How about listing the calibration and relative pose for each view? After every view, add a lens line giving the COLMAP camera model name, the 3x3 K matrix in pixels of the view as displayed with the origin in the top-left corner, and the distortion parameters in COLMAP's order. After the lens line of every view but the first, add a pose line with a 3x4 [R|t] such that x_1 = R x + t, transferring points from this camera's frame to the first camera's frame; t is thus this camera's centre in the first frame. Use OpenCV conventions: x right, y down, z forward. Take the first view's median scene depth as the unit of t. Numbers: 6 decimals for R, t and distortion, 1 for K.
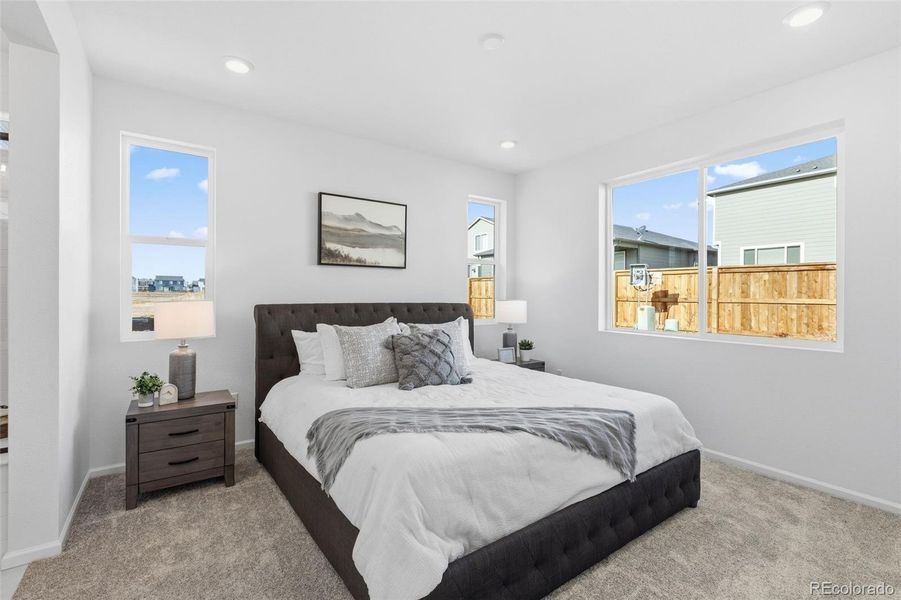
lens RADIAL K [[403.5, 0, 448.9], [0, 403.5, 293.4], [0, 0, 1]] dist [0.000221, -0.000549]
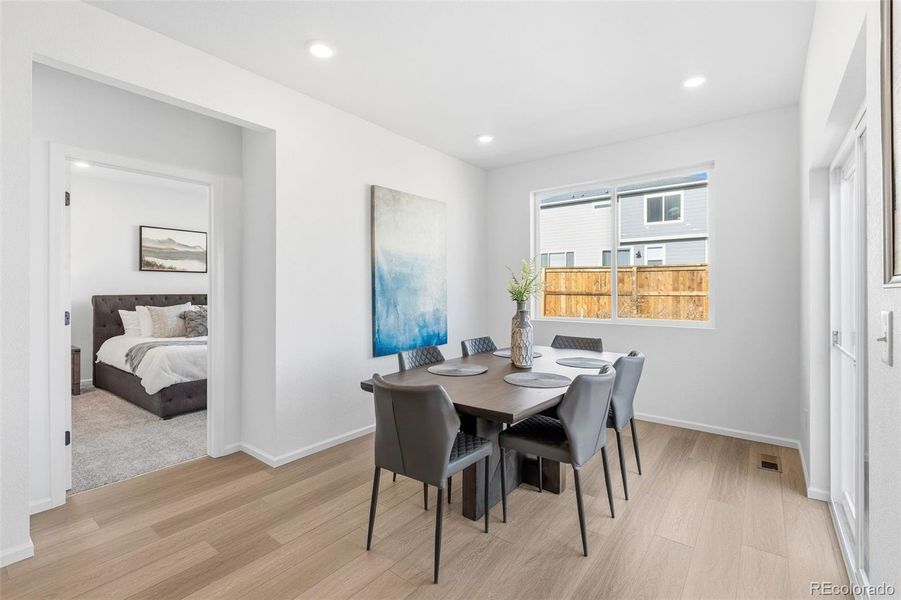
lens RADIAL K [[401.9, 0, 450.8], [0, 401.9, 289.7], [0, 0, 1]] dist [0.002559, 0.000413]
pose [[0.956146, -0.006788, 0.292811, 0.390740], [0.006605, 0.999977, 0.001615, 0.009702], [-0.292815, 0.000390, 0.956169, -0.892299]]
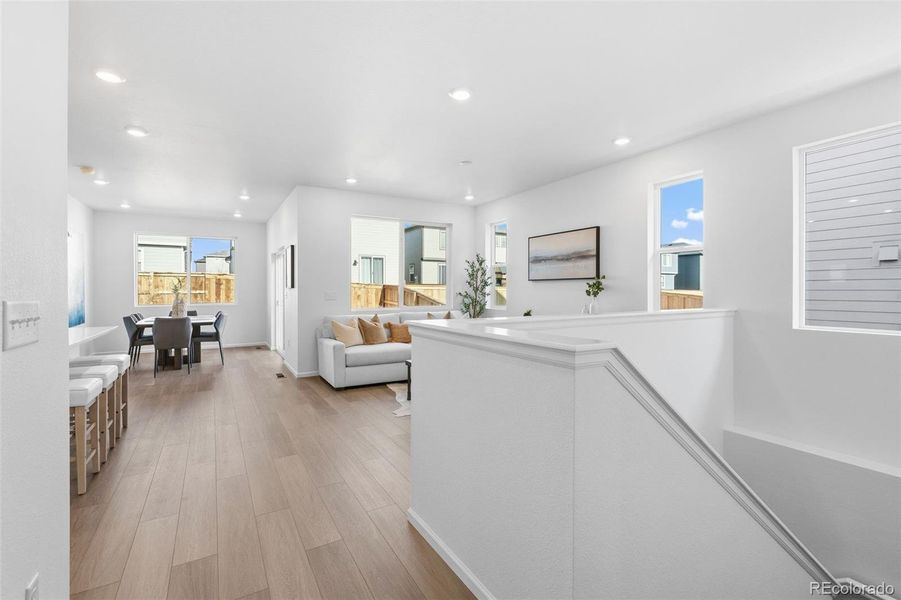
lens RADIAL K [[401.9, 0, 450.8], [0, 401.9, 289.7], [0, 0, 1]] dist [0.002559, 0.000413]
pose [[0.075956, -0.008405, 0.997076, -1.071377], [0.004240, 0.999958, 0.008106, 0.005064], [-0.997102, 0.003612, 0.075988, -1.630026]]
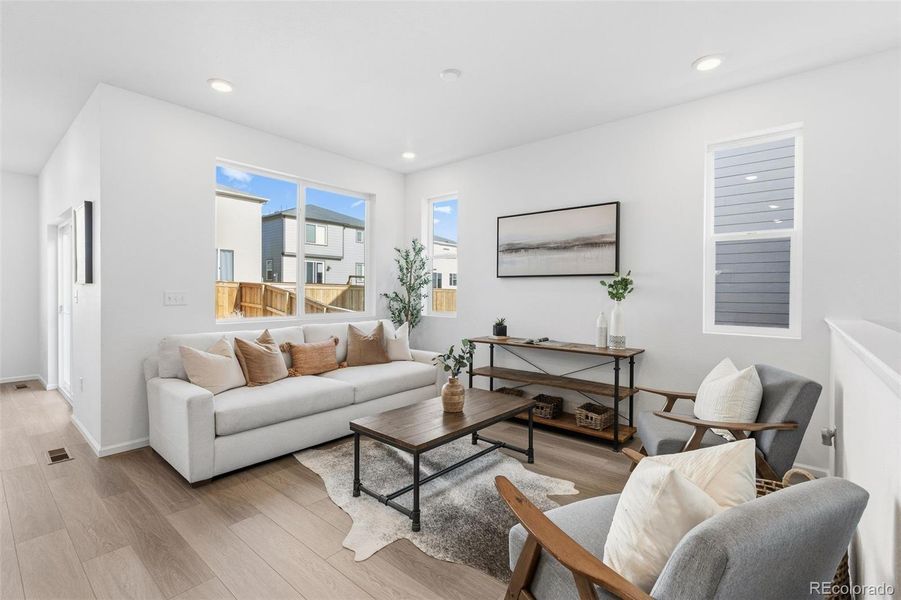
lens RADIAL K [[403.5, 0, 448.9], [0, 403.5, 293.4], [0, 0, 1]] dist [0.000221, -0.000549]
pose [[-0.261262, -0.016766, 0.965122, -0.499801], [-0.006542, 0.999857, 0.015598, 0.012423], [-0.965246, -0.002239, -0.261335, -1.370109]]
